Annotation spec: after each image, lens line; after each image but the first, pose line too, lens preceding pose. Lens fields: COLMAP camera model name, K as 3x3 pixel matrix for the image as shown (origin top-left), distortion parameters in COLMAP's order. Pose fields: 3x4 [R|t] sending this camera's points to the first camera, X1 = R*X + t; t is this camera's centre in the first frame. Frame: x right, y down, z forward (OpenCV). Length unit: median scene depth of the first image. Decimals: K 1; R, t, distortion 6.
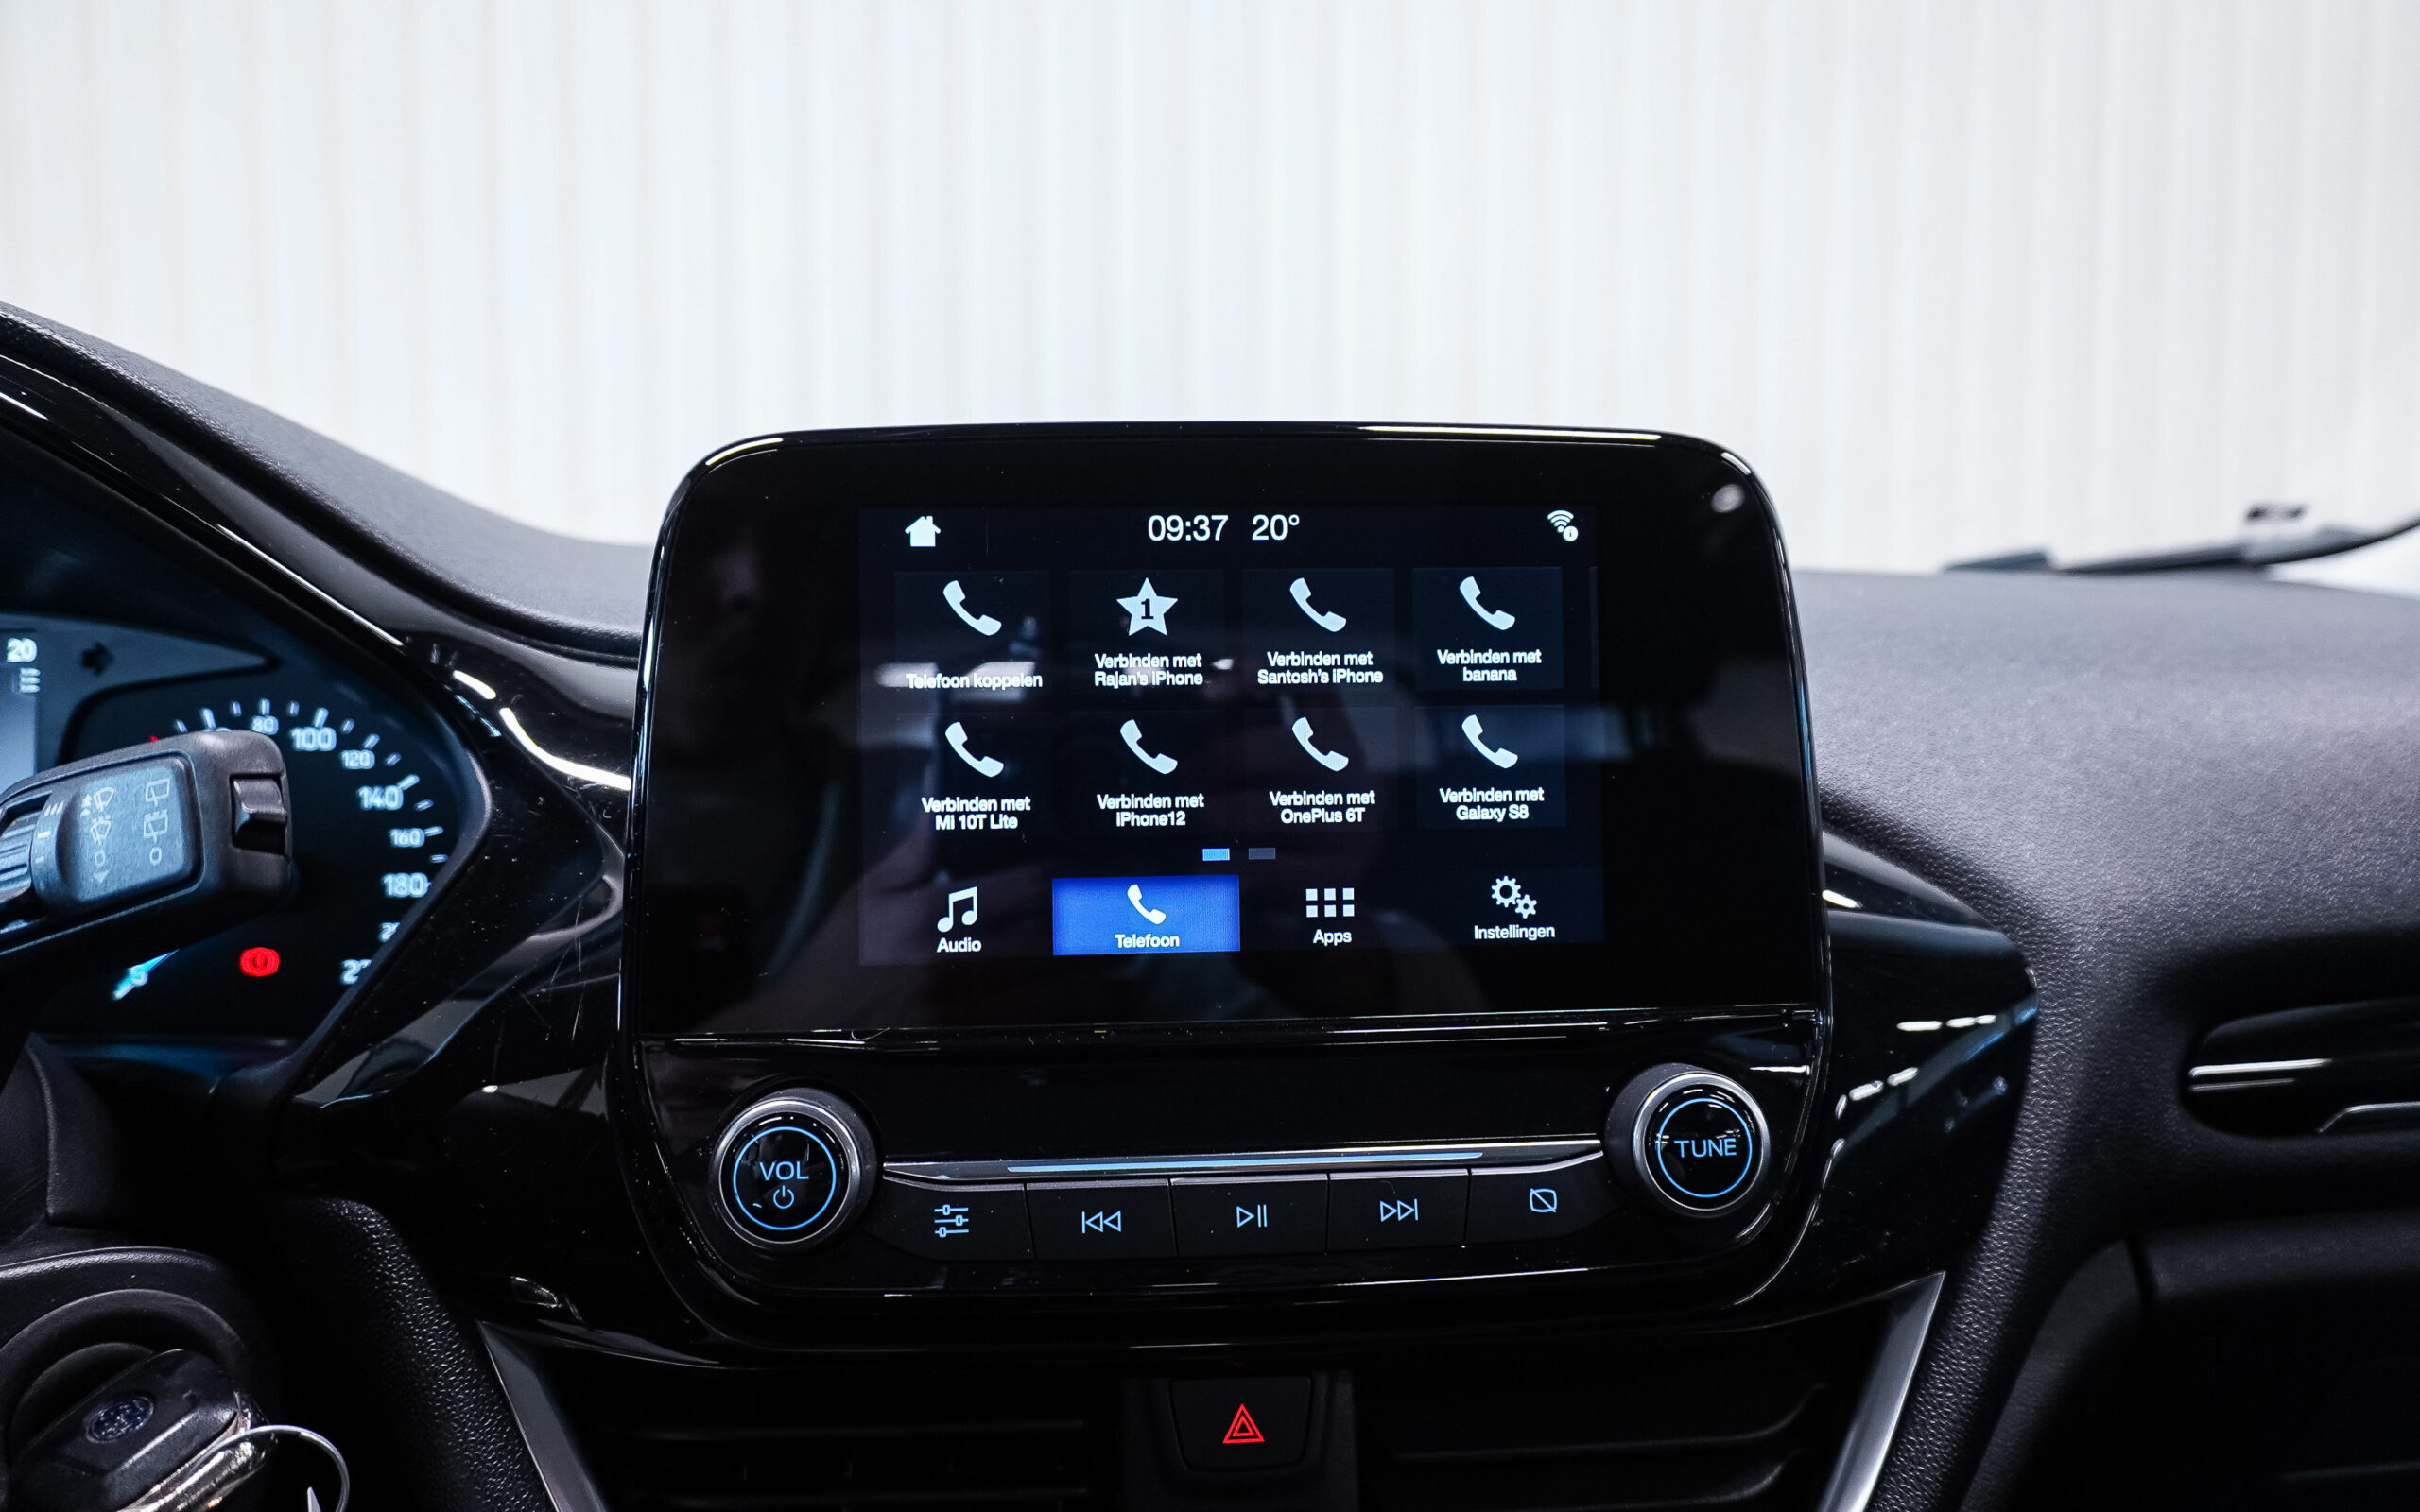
lens RADIAL K [[1615.7, 0, 1210.2], [0, 1615.7, 766.2], [0, 0, 1]] dist [-0.027525, 0.005027]
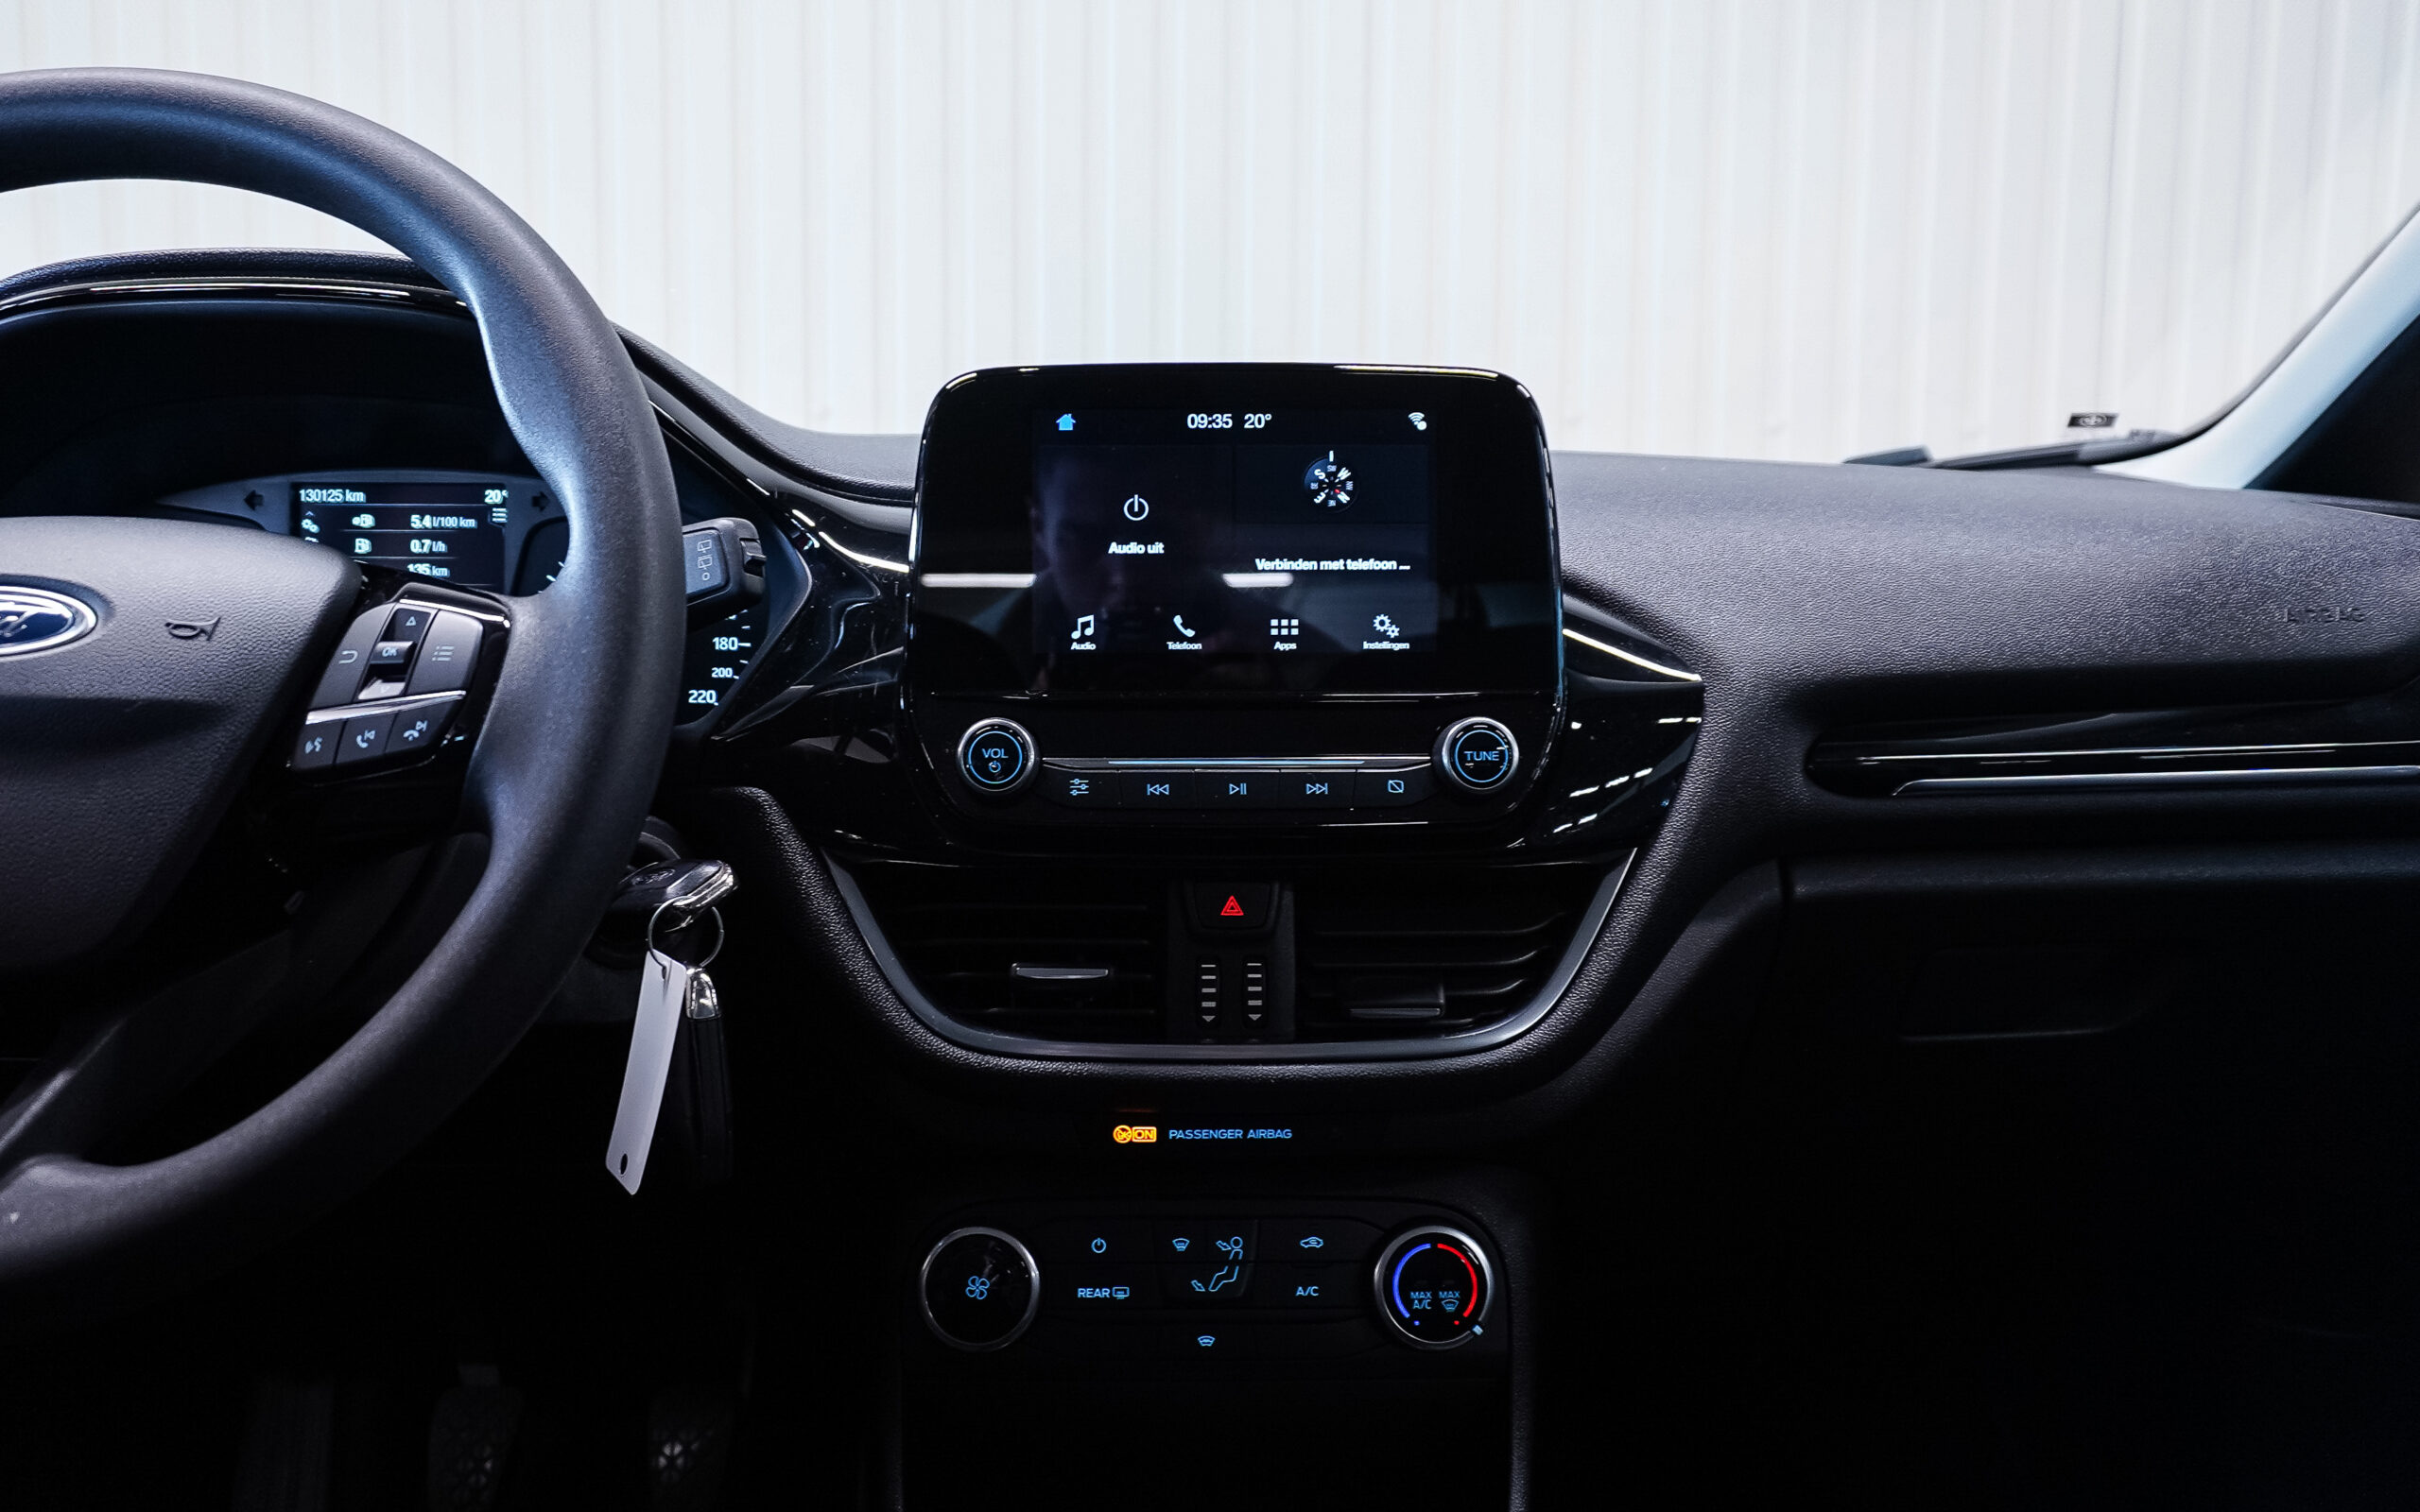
lens RADIAL K [[1677.9, 0, 1167.7], [0, 1677.9, 755.3], [0, 0, 1]] dist [-0.036669, 0.002470]
pose [[0.998417, 0.015055, -0.054189, 0.046822], [-0.012742, 0.999004, 0.042773, 0.148683], [0.054779, -0.042014, 0.997614, -0.903495]]
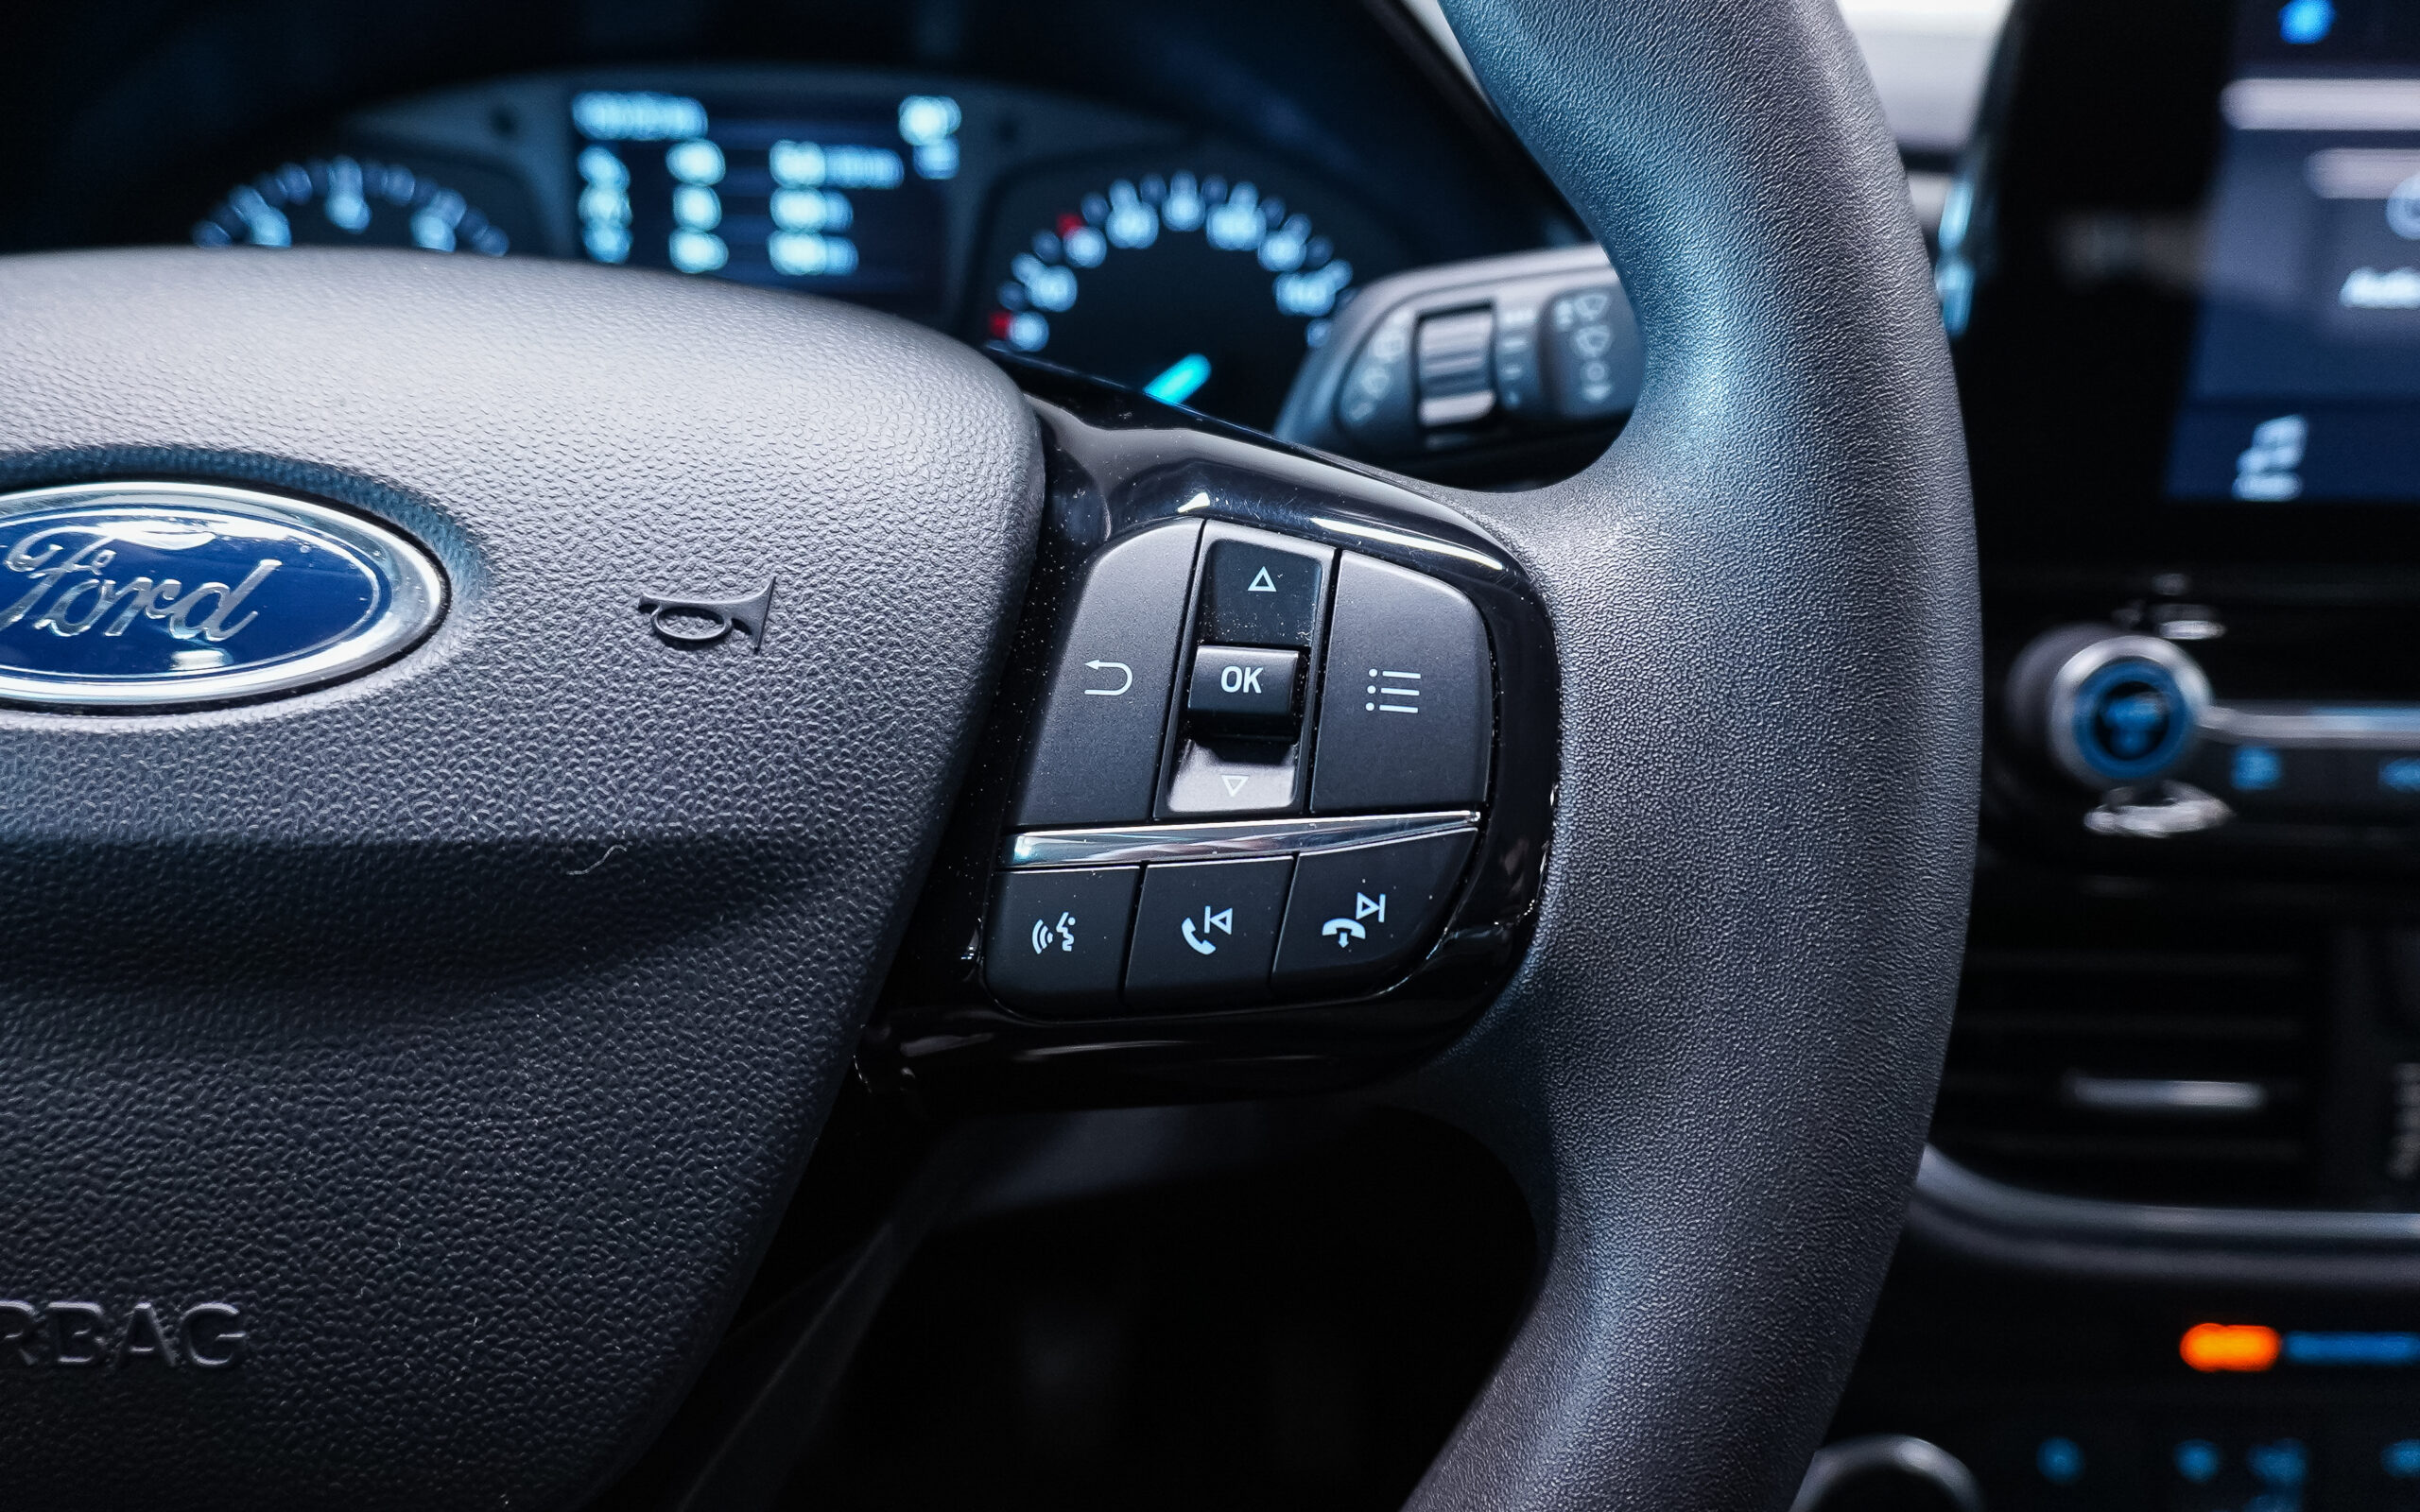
lens RADIAL K [[1700.3, 0, 1202.4], [0, 1700.3, 691.5], [0, 0, 1]] dist [-0.026664, 0.001293]
pose [[0.996380, 0.043289, -0.073161, -0.679367], [-0.023495, 0.967340, 0.252391, -0.005319], [0.081698, -0.249758, 0.964856, -0.025070]]
